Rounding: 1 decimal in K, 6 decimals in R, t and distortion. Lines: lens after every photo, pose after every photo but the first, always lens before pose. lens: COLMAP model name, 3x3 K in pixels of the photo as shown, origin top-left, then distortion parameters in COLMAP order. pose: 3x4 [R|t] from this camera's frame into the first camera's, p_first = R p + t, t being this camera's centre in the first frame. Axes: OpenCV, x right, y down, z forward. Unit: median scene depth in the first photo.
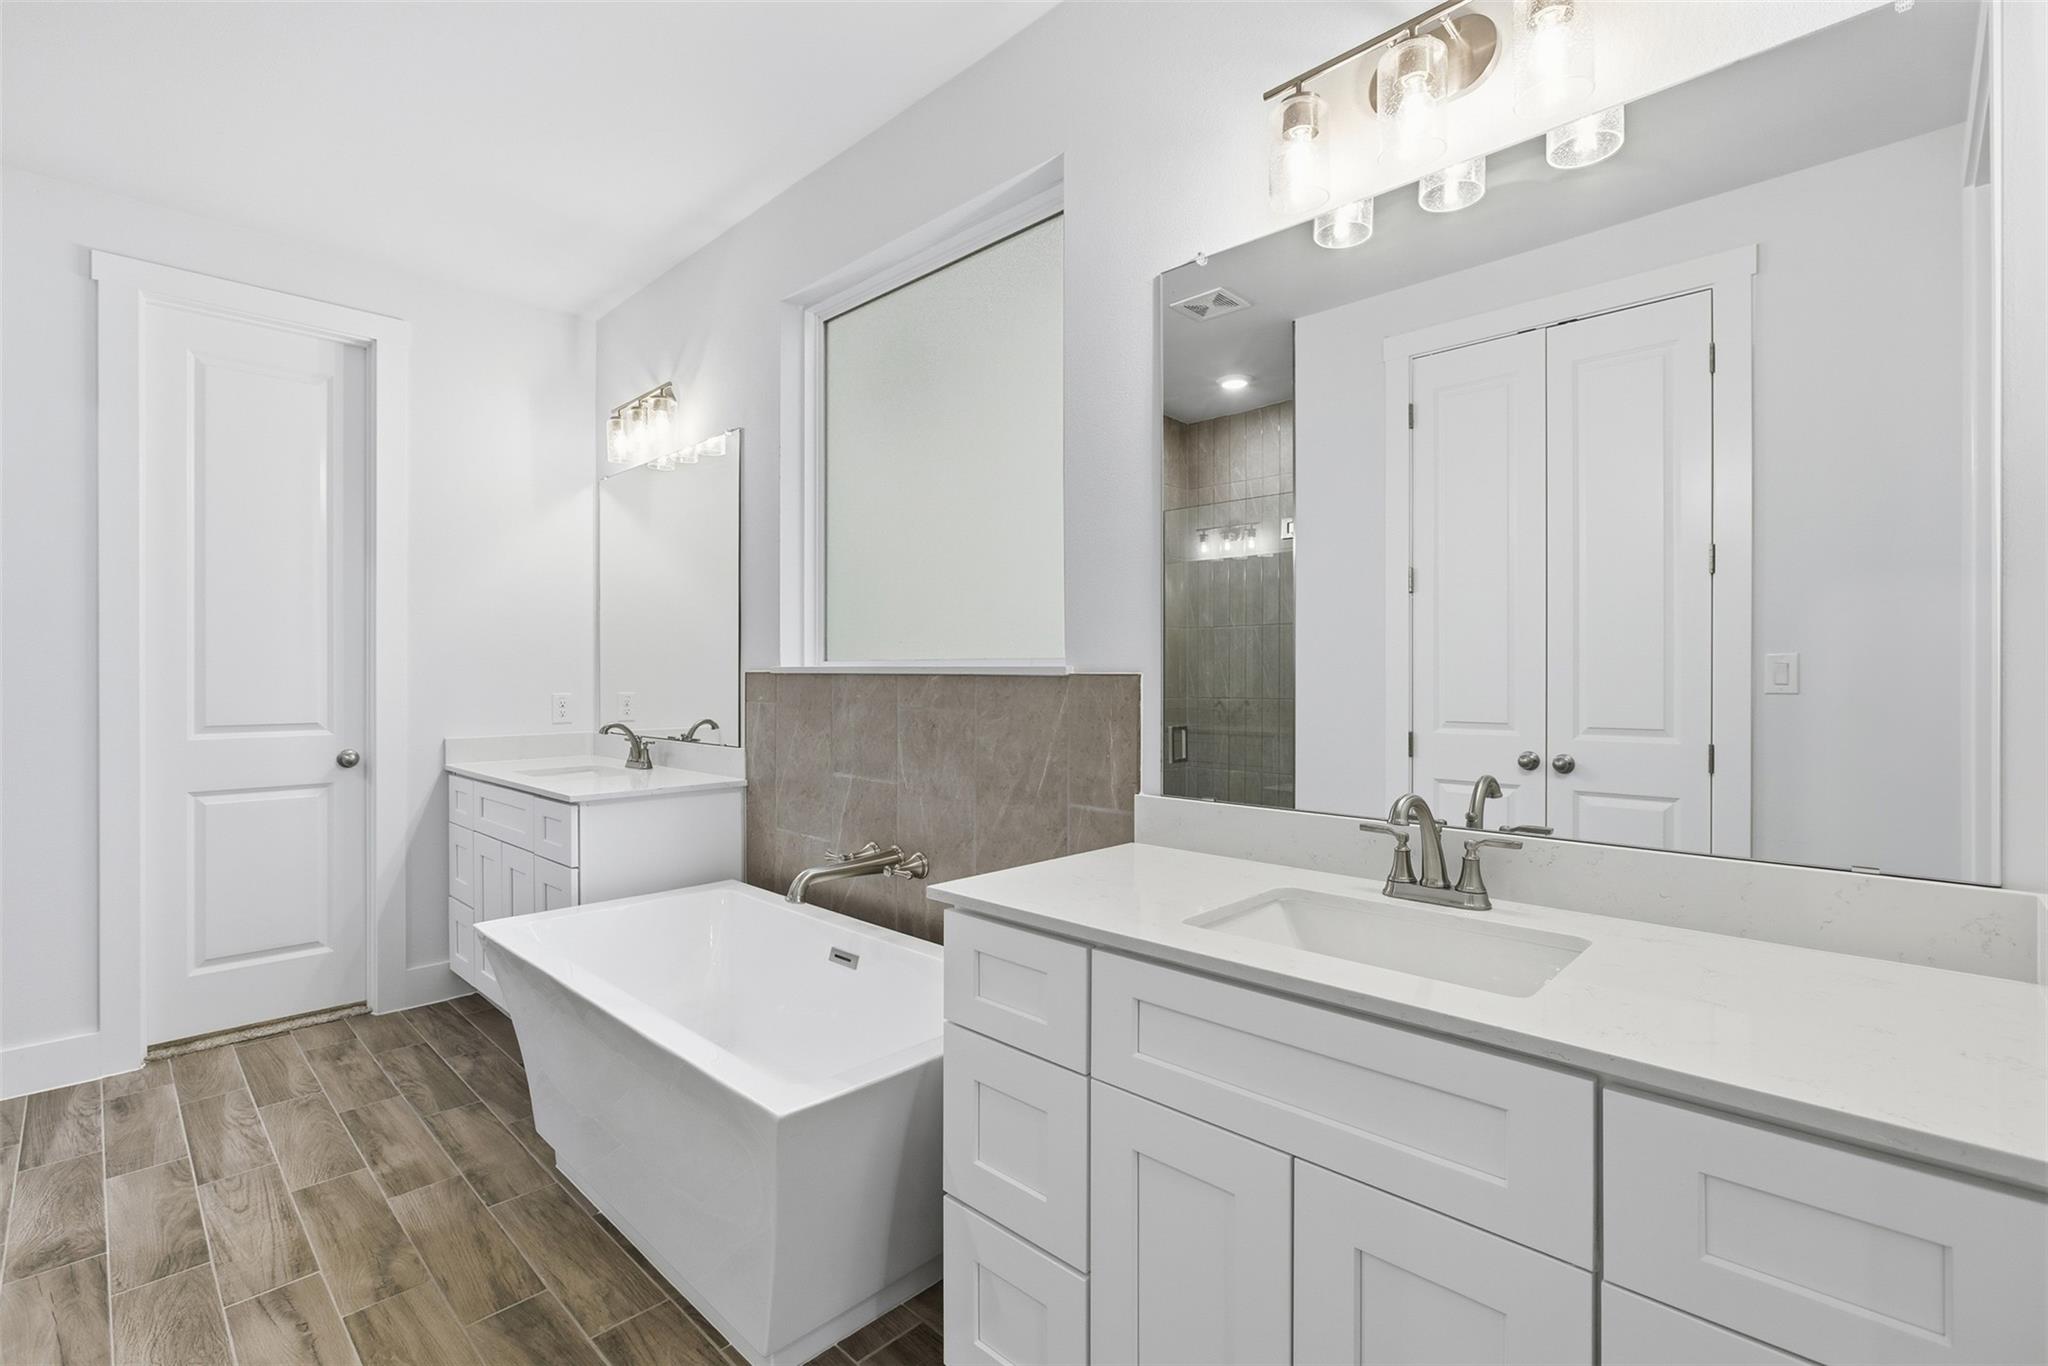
lens RADIAL K [[912.7, 0, 1011.4], [0, 912.7, 676.0], [0, 0, 1]] dist [-0.015375, 0.007034]
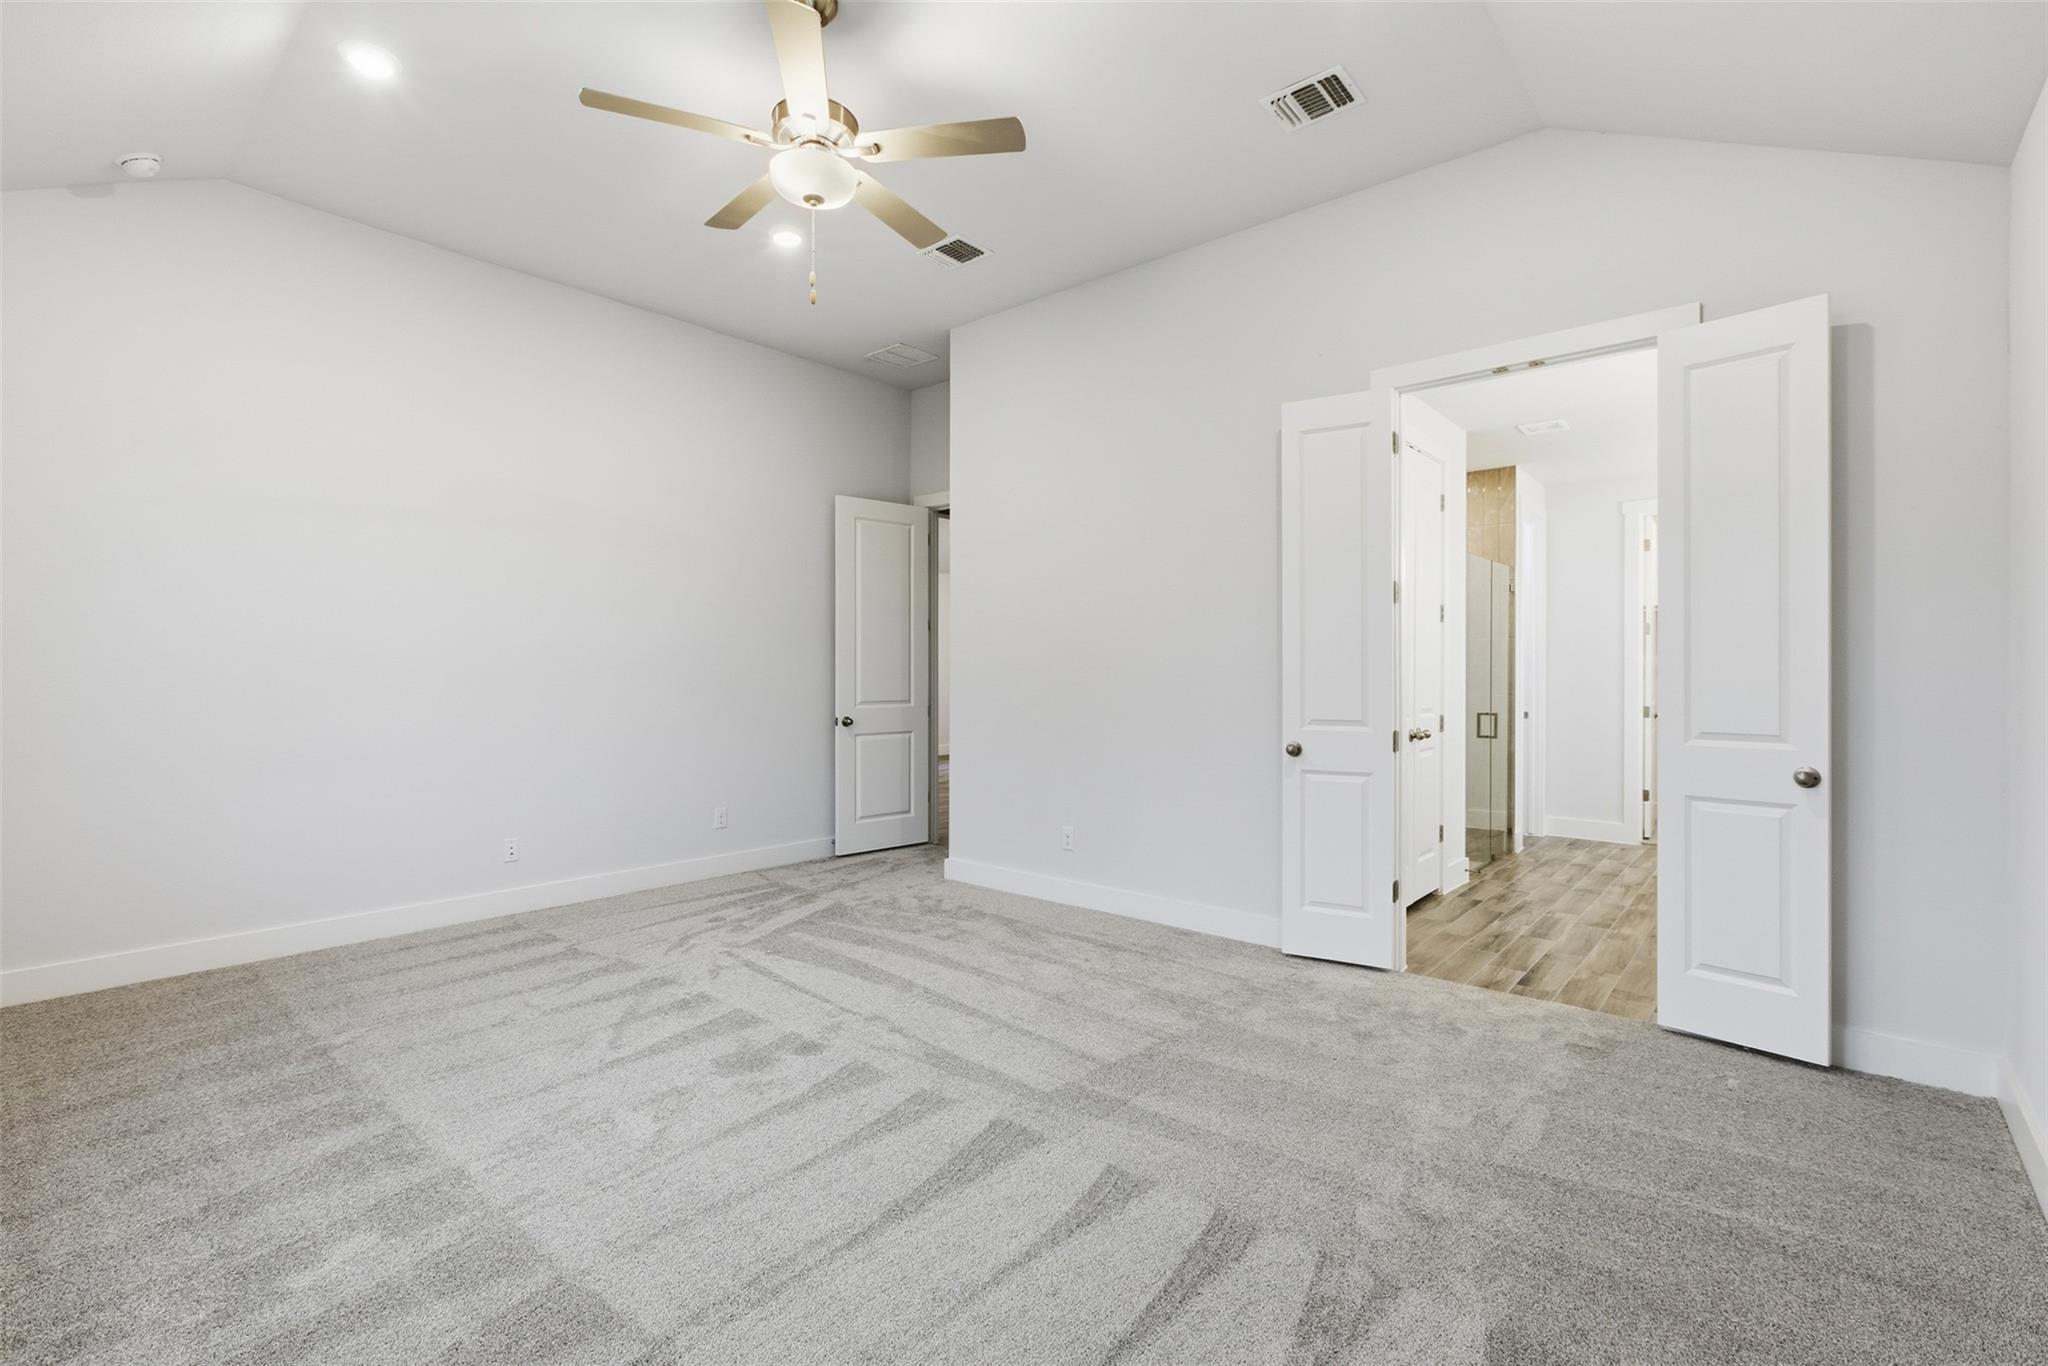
lens RADIAL K [[912.7, 0, 1011.4], [0, 912.7, 676.0], [0, 0, 1]] dist [-0.015375, 0.007034]
pose [[0.049590, 0.003174, -0.998765, 1.613100], [-0.000282, 0.999995, 0.003164, -0.011752], [0.998770, 0.000124, 0.049591, -0.915390]]
